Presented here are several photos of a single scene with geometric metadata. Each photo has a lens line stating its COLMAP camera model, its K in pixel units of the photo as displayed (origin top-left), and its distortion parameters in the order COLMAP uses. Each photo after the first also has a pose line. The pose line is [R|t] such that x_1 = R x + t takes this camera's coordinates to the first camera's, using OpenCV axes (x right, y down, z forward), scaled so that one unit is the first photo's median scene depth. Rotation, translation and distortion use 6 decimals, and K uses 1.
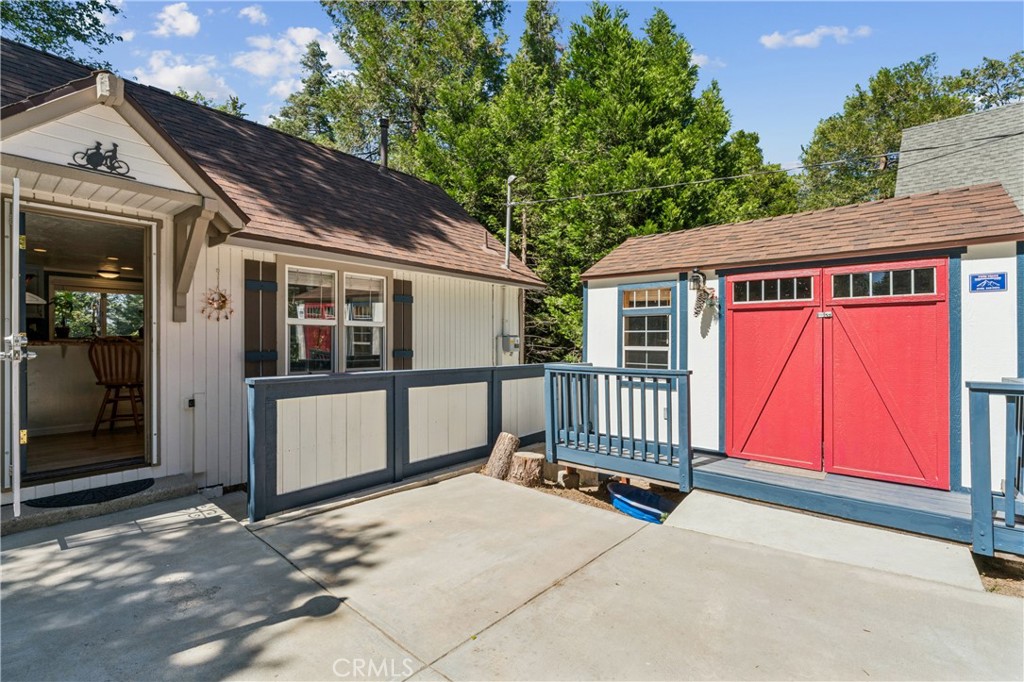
lens RADIAL K [[463.9, 0, 502.6], [0, 463.9, 341.1], [0, 0, 1]] dist [0.001488, -0.002176]
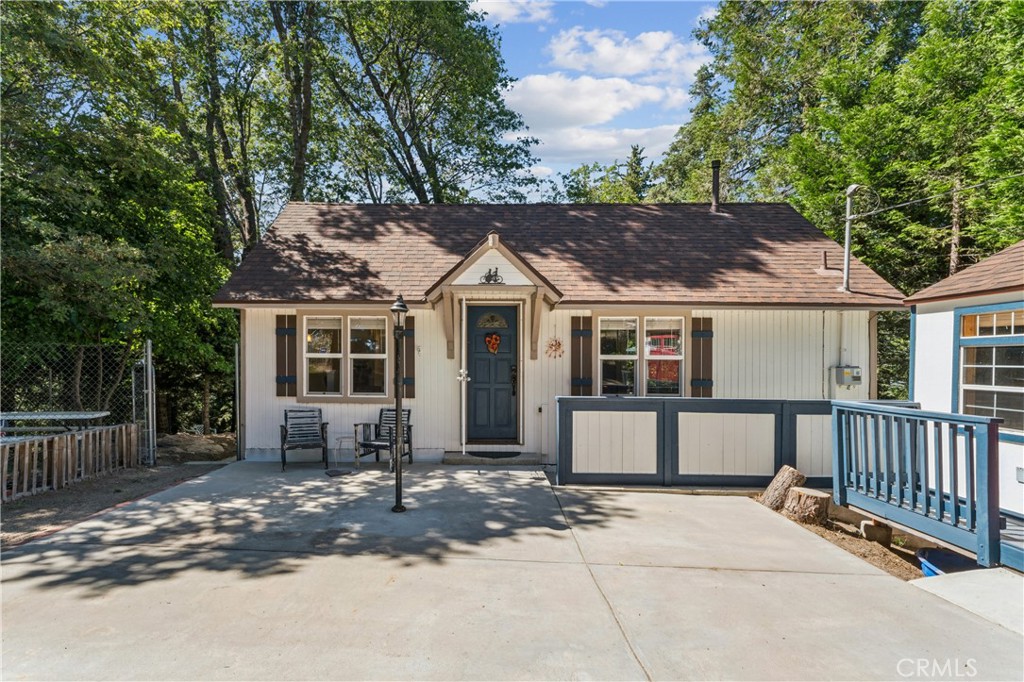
lens RADIAL K [[463.9, 0, 472.1], [0, 463.9, 361.3], [0, 0, 1]] dist [0.001488, -0.002176]
pose [[0.636855, 0.002603, -0.770979, 0.346468], [-0.003454, 0.999994, 0.000523, -0.028461], [0.770976, 0.002330, 0.636860, -0.172149]]
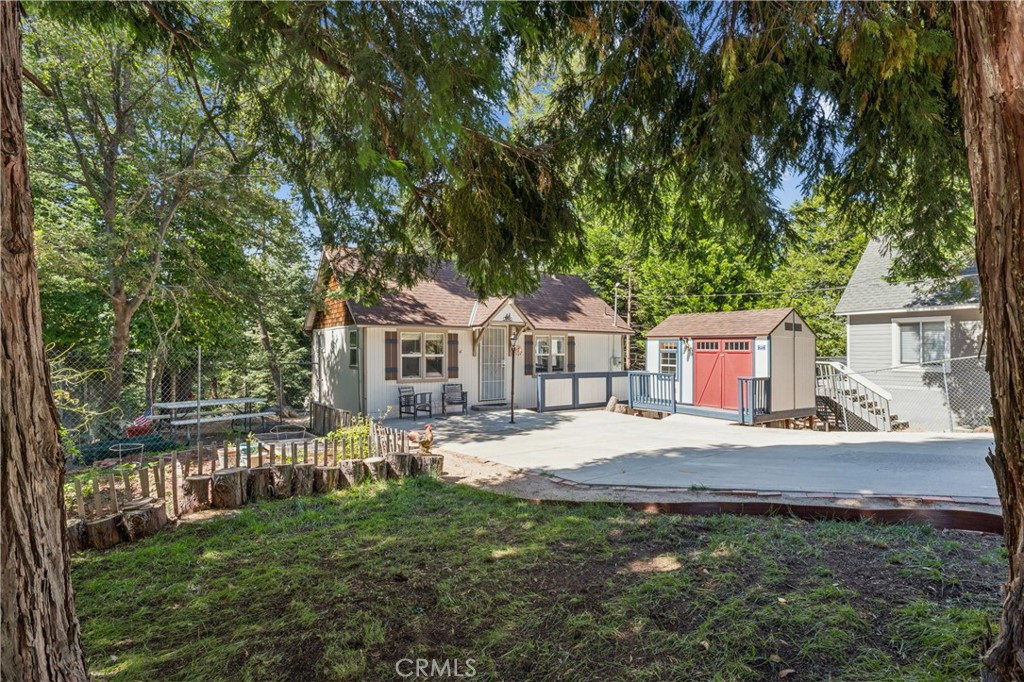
lens RADIAL K [[463.9, 0, 510.9], [0, 463.9, 342.3], [0, 0, 1]] dist [0.001488, -0.002176]
pose [[0.972520, -0.000397, -0.232818, 0.056389], [-0.002423, 0.999927, -0.011827, -0.081681], [0.232806, 0.012066, 0.972448, -1.746928]]
